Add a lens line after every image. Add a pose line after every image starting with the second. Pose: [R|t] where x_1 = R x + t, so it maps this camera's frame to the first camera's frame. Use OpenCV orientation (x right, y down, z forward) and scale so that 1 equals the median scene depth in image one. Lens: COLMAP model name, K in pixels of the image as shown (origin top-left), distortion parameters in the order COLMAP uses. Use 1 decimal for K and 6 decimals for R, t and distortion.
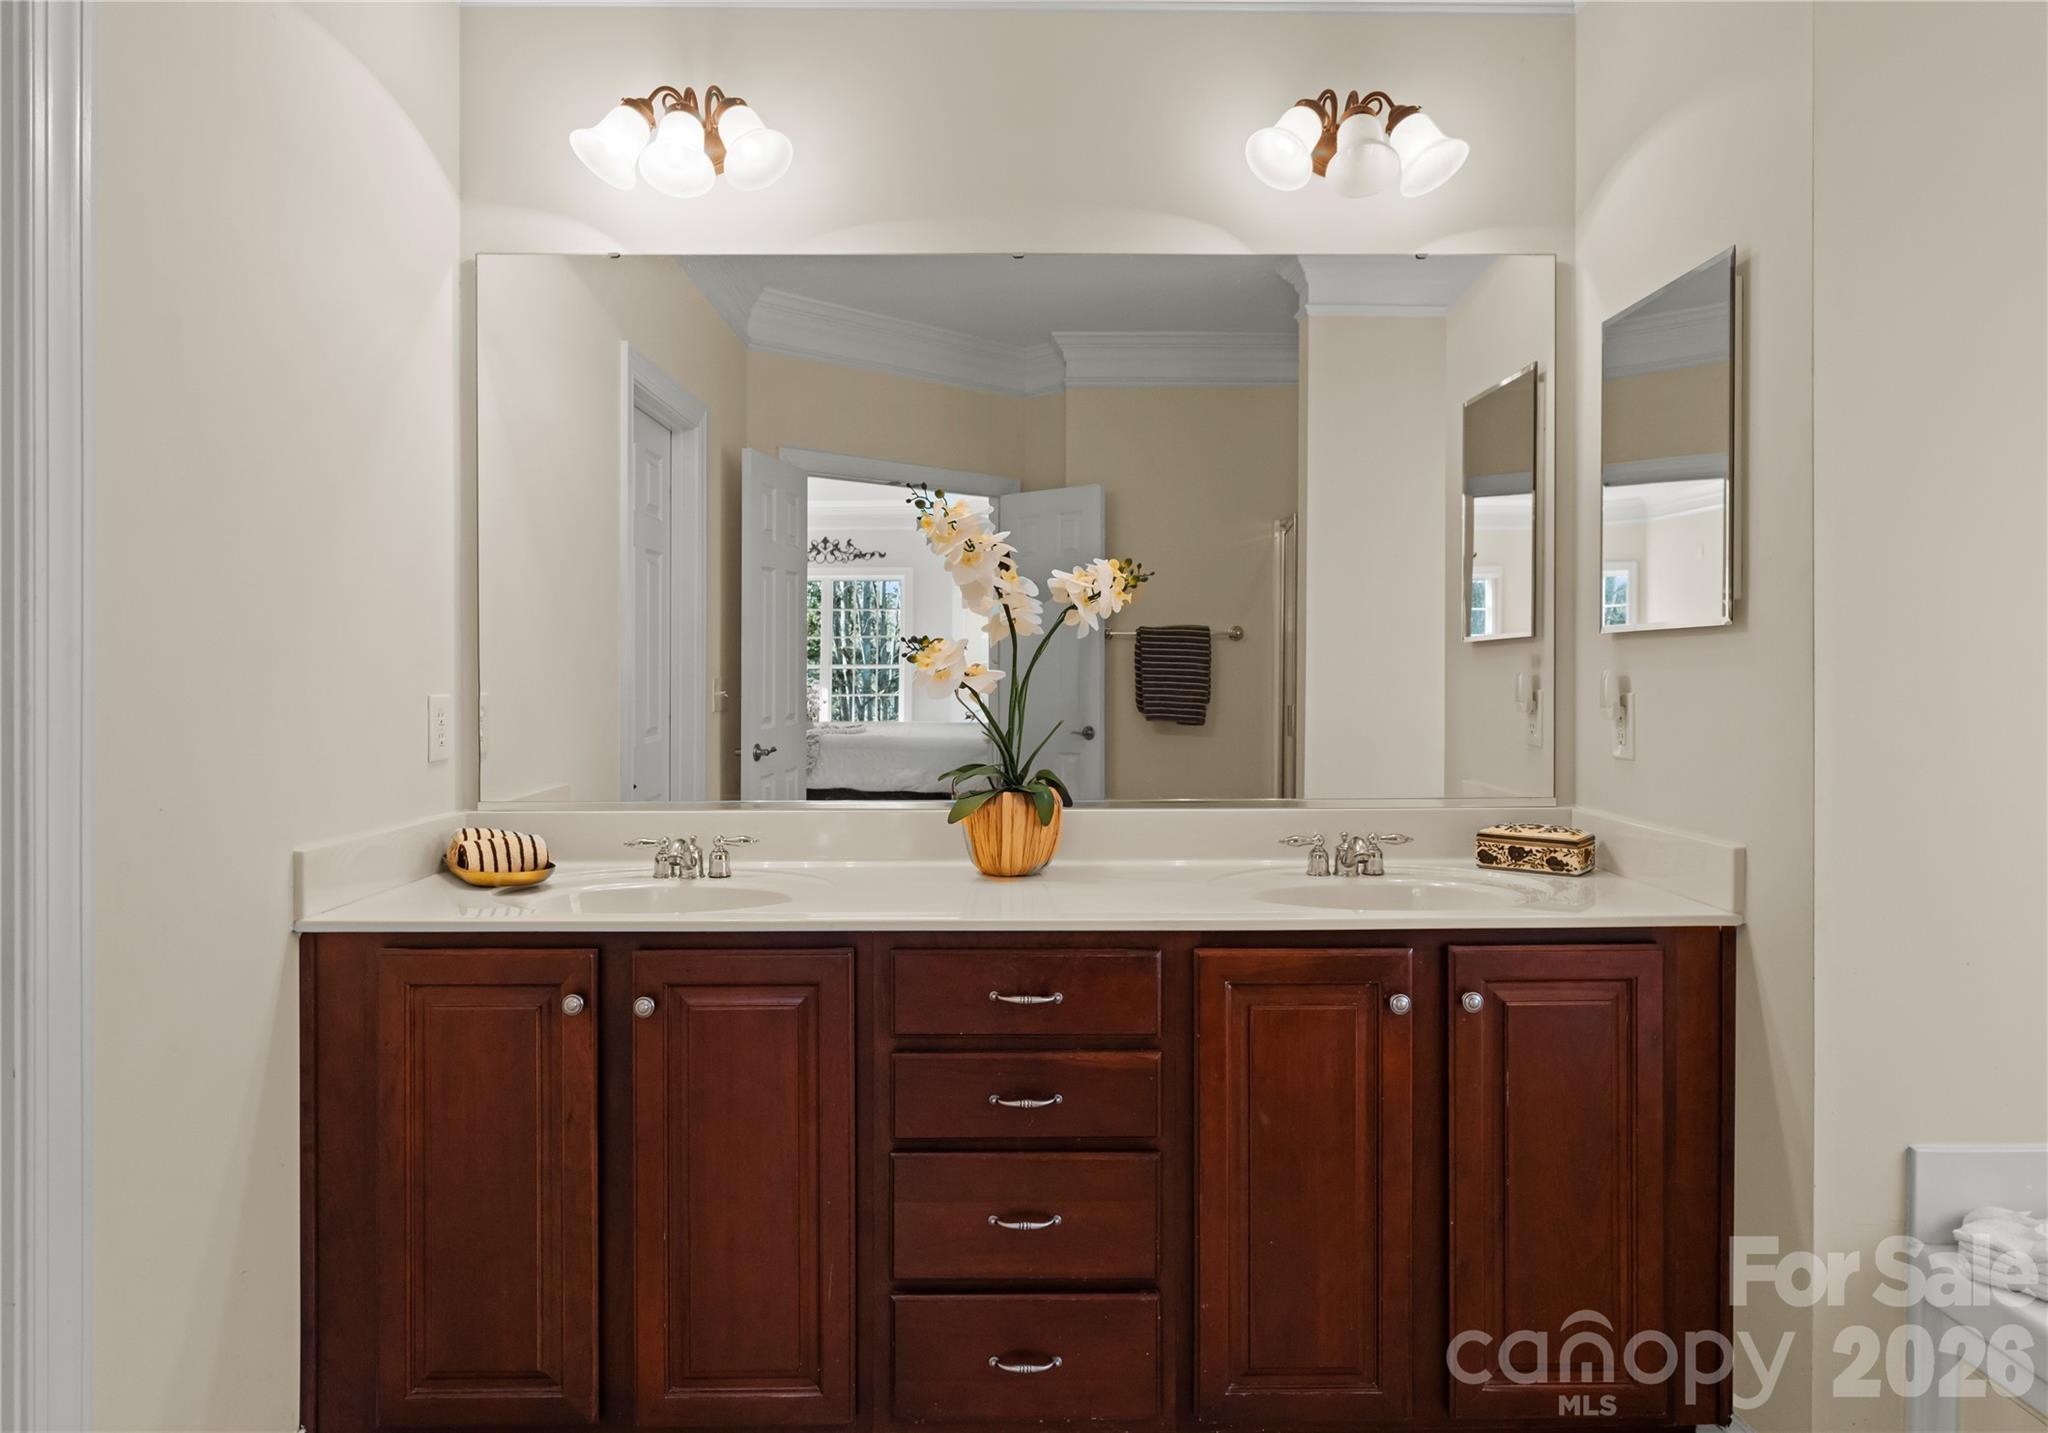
lens RADIAL K [[1144.1, 0, 1160.4], [0, 1144.1, 683.7], [0, 0, 1]] dist [-0.001774, 0.000486]
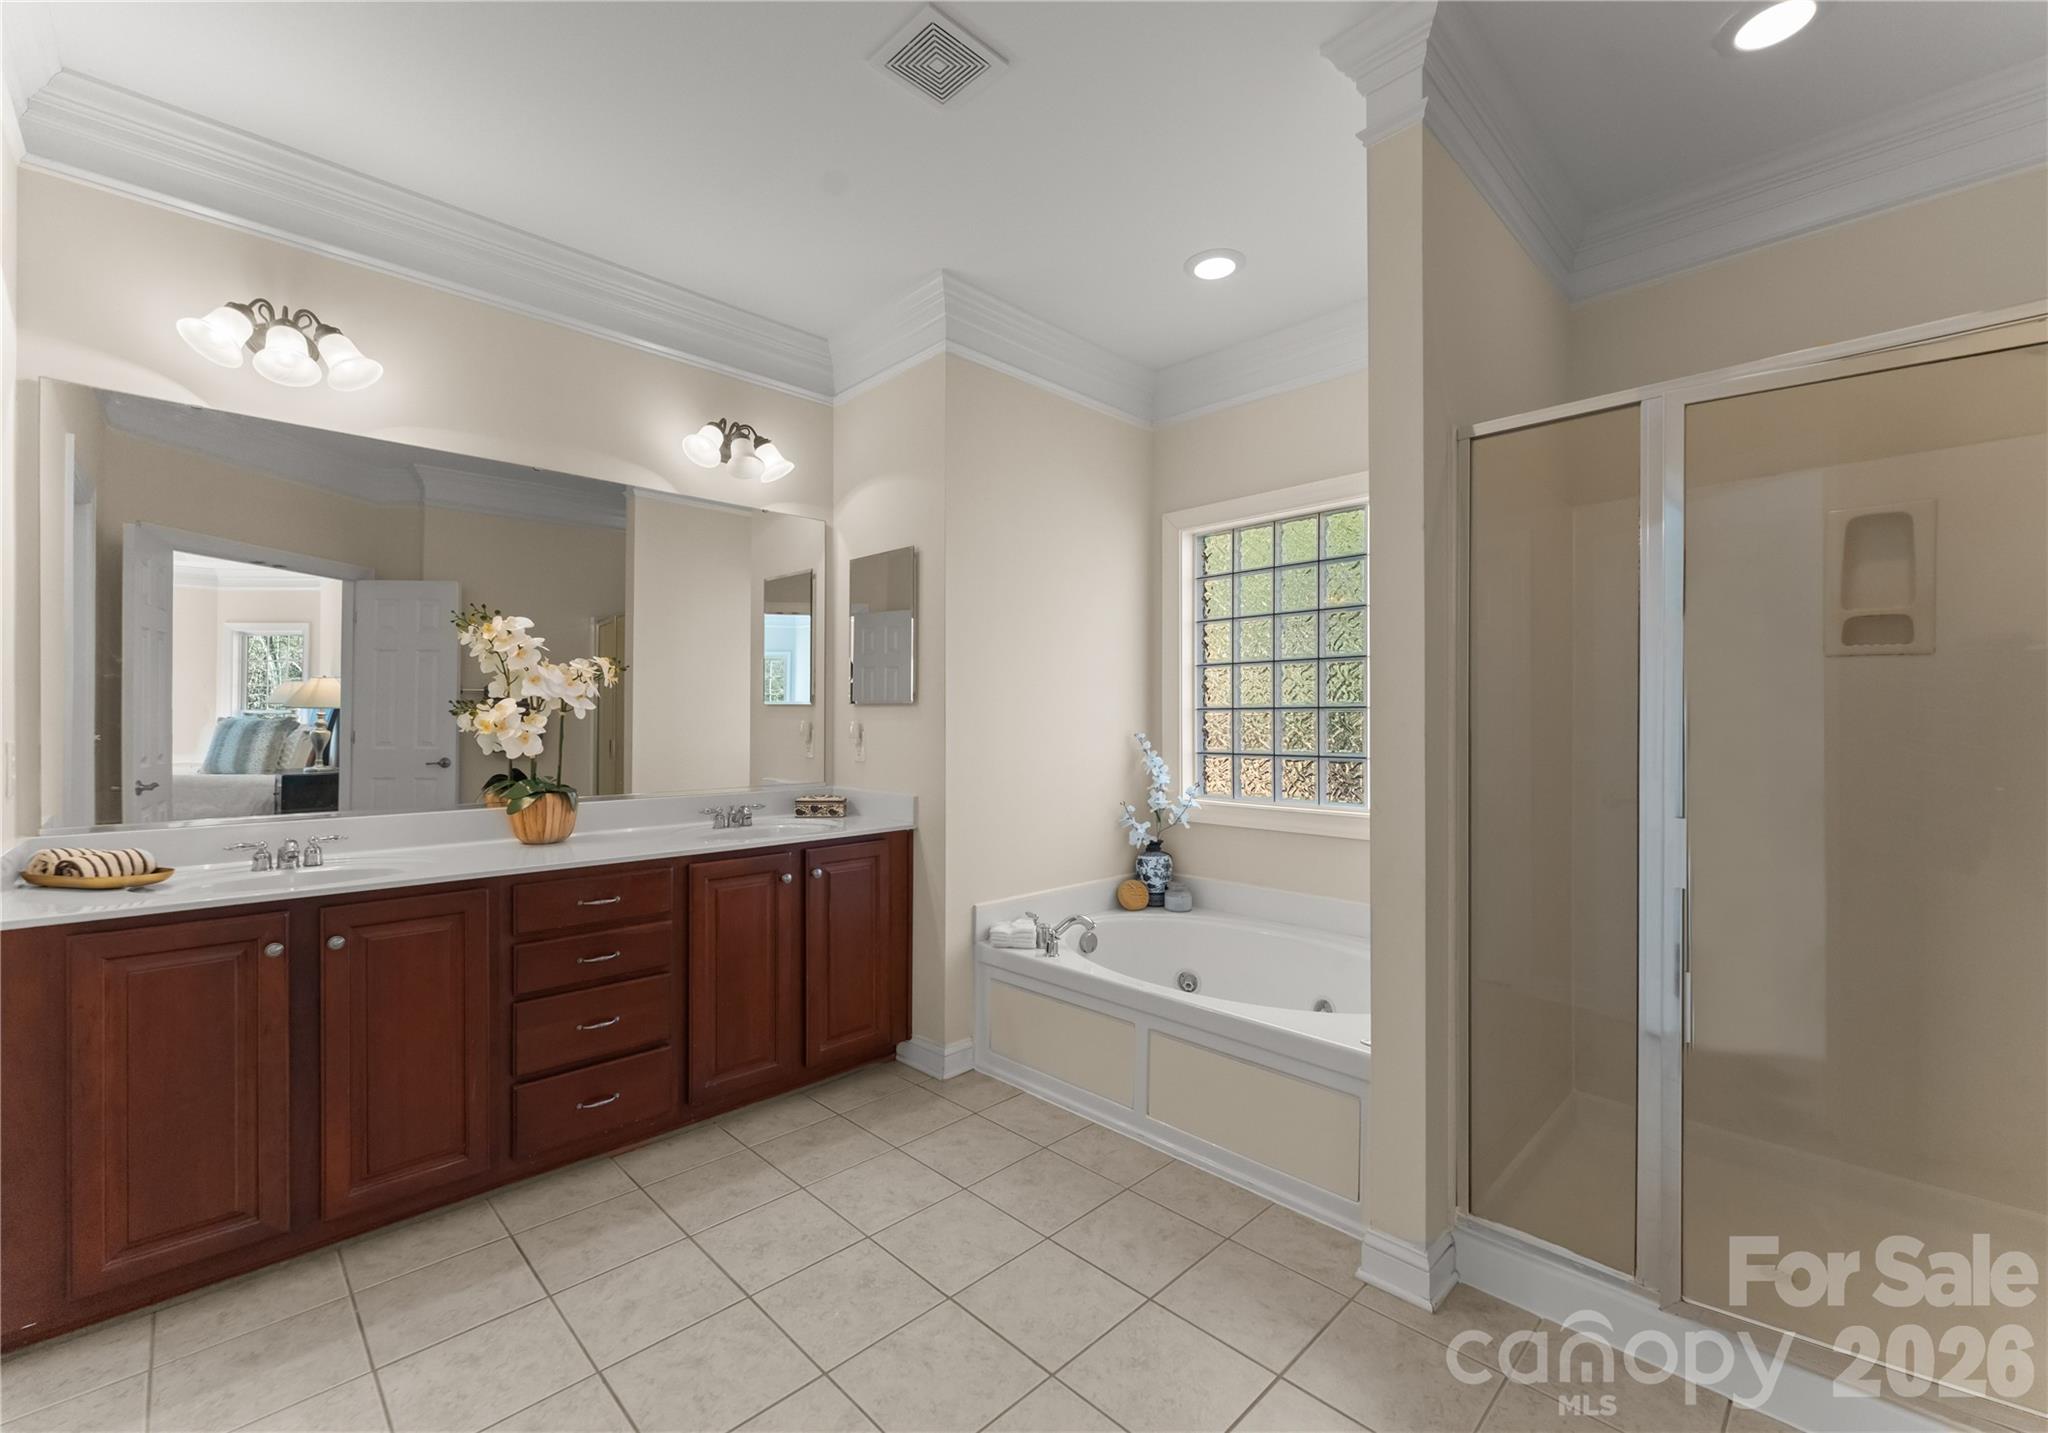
lens RADIAL K [[861.2, 0, 1023.1], [0, 861.2, 718.6], [0, 0, 1]] dist [0.000664, 0.000047]
pose [[0.724938, 0.001804, 0.688812, -0.499913], [0.000272, 0.999996, -0.002906, -0.011852], [-0.688814, 0.002294, 0.724934, -0.405431]]
